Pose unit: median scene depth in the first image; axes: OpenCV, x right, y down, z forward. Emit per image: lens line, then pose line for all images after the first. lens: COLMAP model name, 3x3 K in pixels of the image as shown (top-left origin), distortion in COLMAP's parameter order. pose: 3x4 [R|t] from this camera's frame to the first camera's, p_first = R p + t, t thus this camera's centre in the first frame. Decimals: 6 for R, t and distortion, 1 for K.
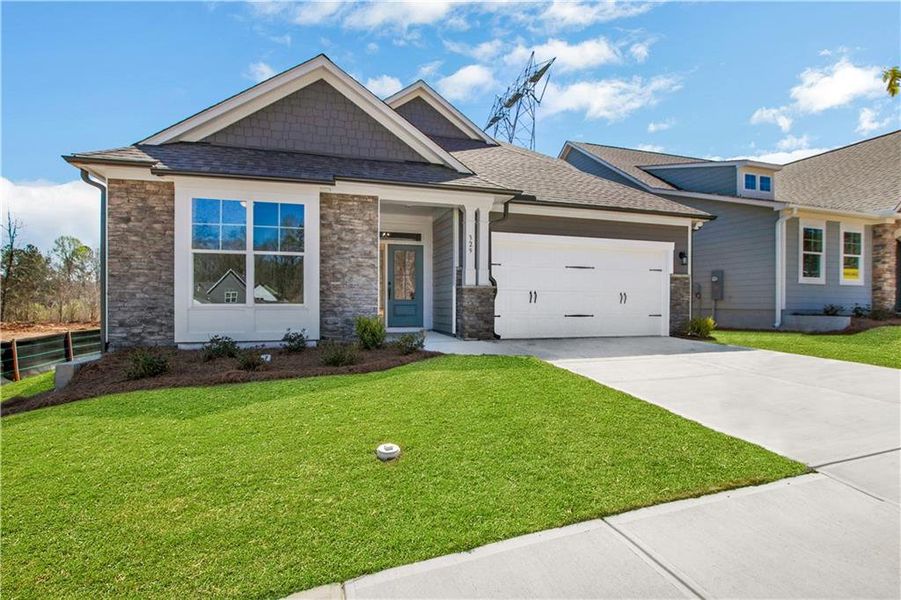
lens RADIAL K [[435.9, 0, 450.5], [0, 435.9, 300.0], [0, 0, 1]] dist [-0.026969, 0.000448]
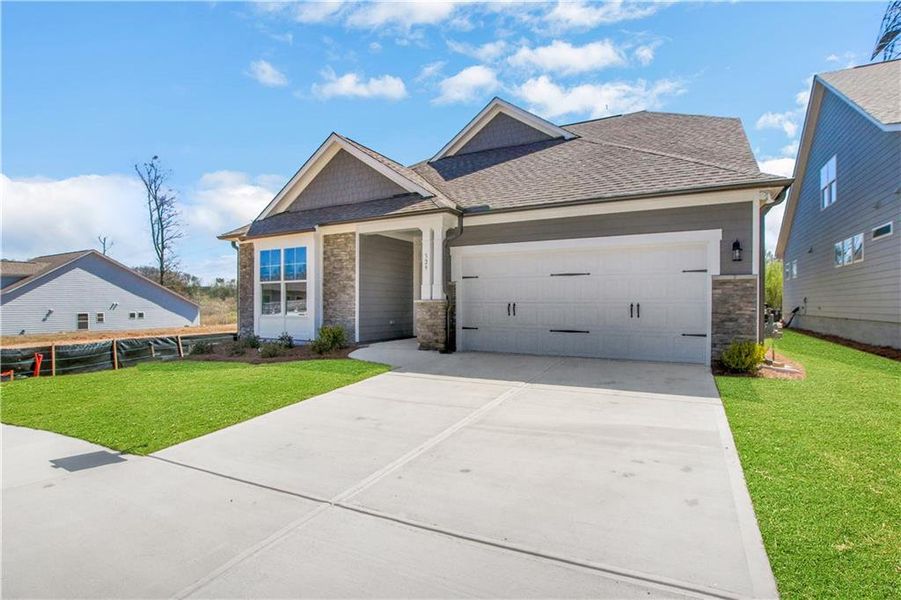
lens RADIAL K [[435.9, 0, 450.5], [0, 435.9, 300.0], [0, 0, 1]] dist [-0.026969, 0.000448]
pose [[0.703487, -0.007642, -0.710667, 0.874399], [0.009095, 0.999957, -0.001750, -0.030248], [0.710650, -0.005233, 0.703526, 0.276080]]
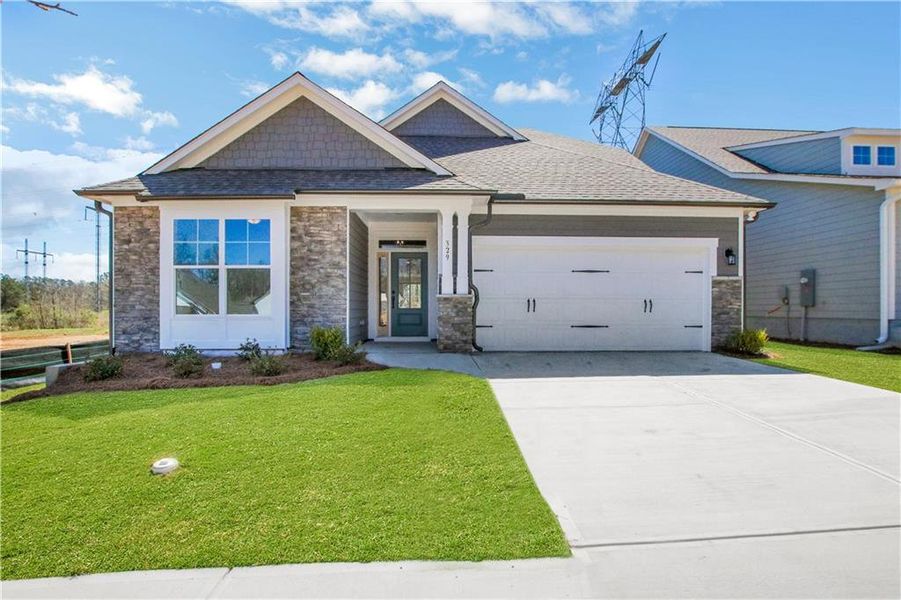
lens RADIAL K [[443.6, 0, 449.0], [0, 443.6, 304.6], [0, 0, 1]] dist [-0.025723, 0.000009]
pose [[0.964805, -0.004608, -0.262925, 0.304184], [0.004539, 0.999989, -0.000871, -0.010096], [0.262927, -0.000353, 0.964816, 0.075292]]
